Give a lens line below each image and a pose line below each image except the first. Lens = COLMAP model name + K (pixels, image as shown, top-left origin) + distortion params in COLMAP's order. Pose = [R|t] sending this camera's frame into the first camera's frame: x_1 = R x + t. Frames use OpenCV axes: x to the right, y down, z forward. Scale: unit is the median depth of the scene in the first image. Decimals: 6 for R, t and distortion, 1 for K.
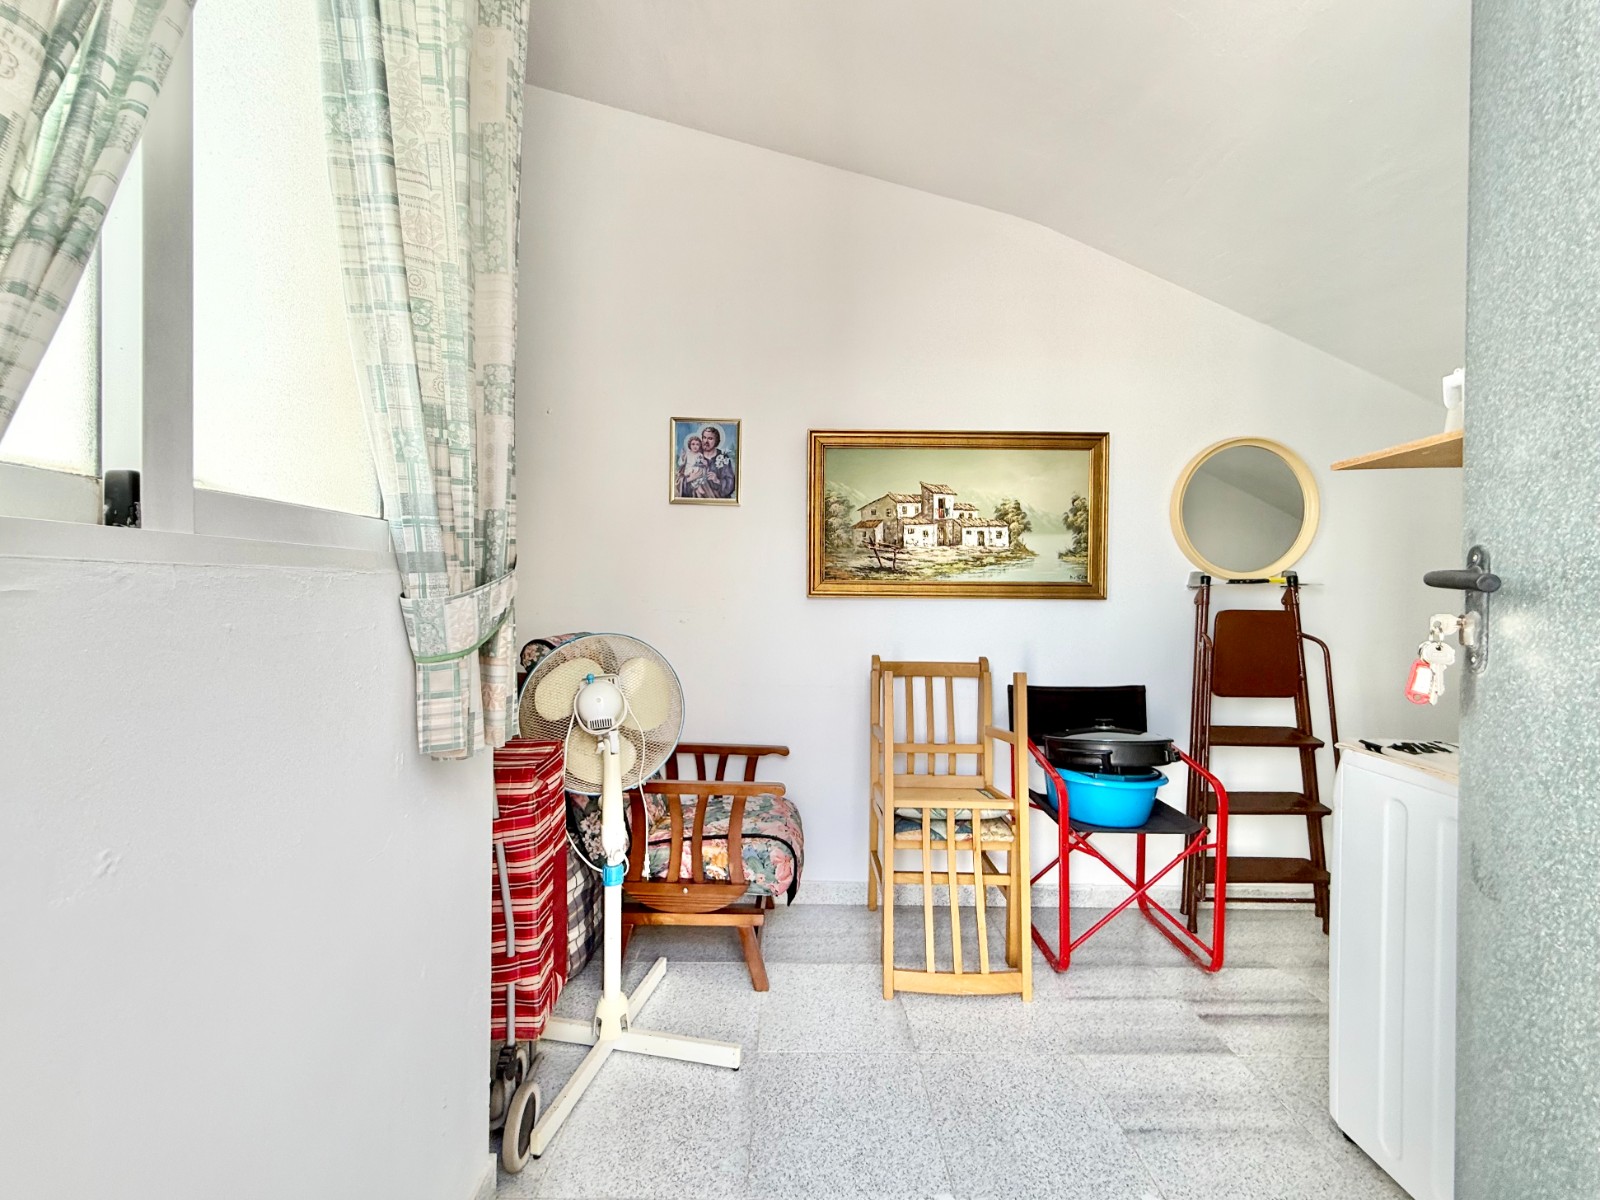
lens RADIAL K [[636.8, 0, 793.9], [0, 636.8, 598.9], [0, 0, 1]] dist [-0.001301, 0.000109]
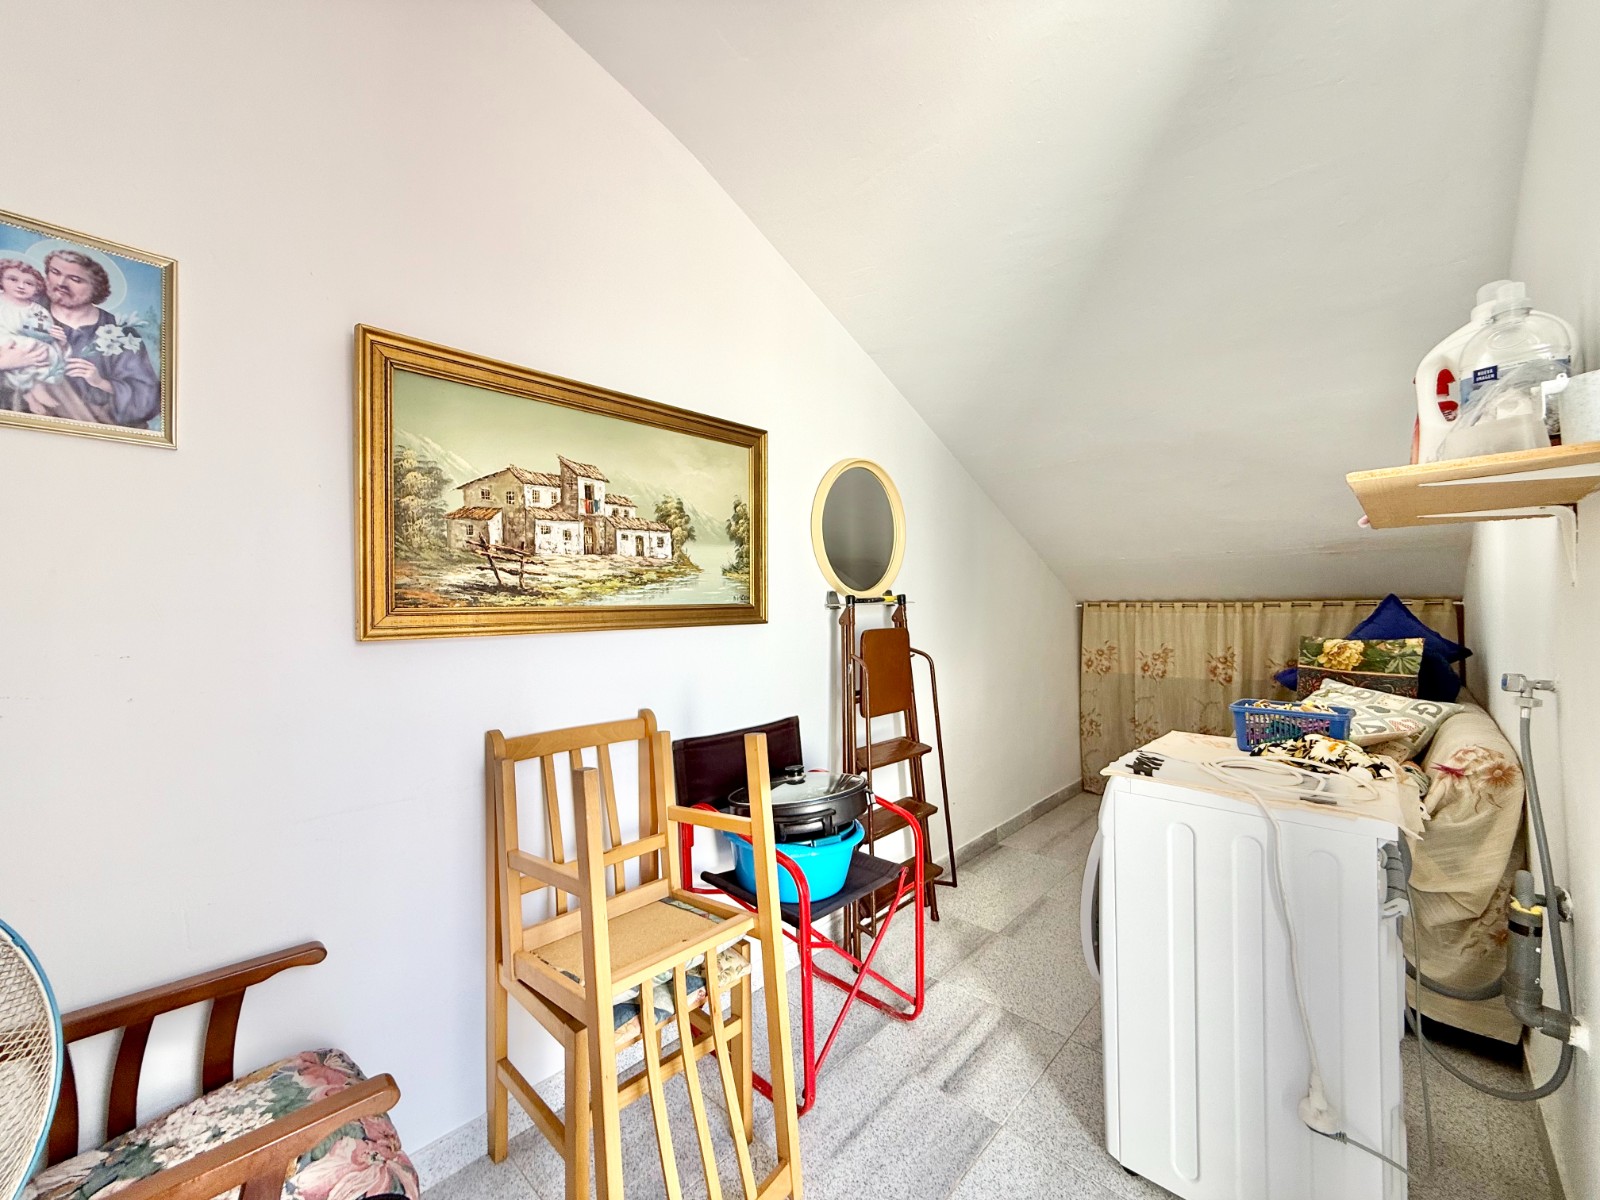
lens RADIAL K [[636.8, 0, 793.9], [0, 636.8, 598.9], [0, 0, 1]] dist [-0.001301, 0.000109]
pose [[0.695776, -0.012669, 0.718147, -0.105745], [0.021974, 0.999752, -0.003653, -0.028385], [-0.717923, 0.018322, 0.695881, 0.370892]]
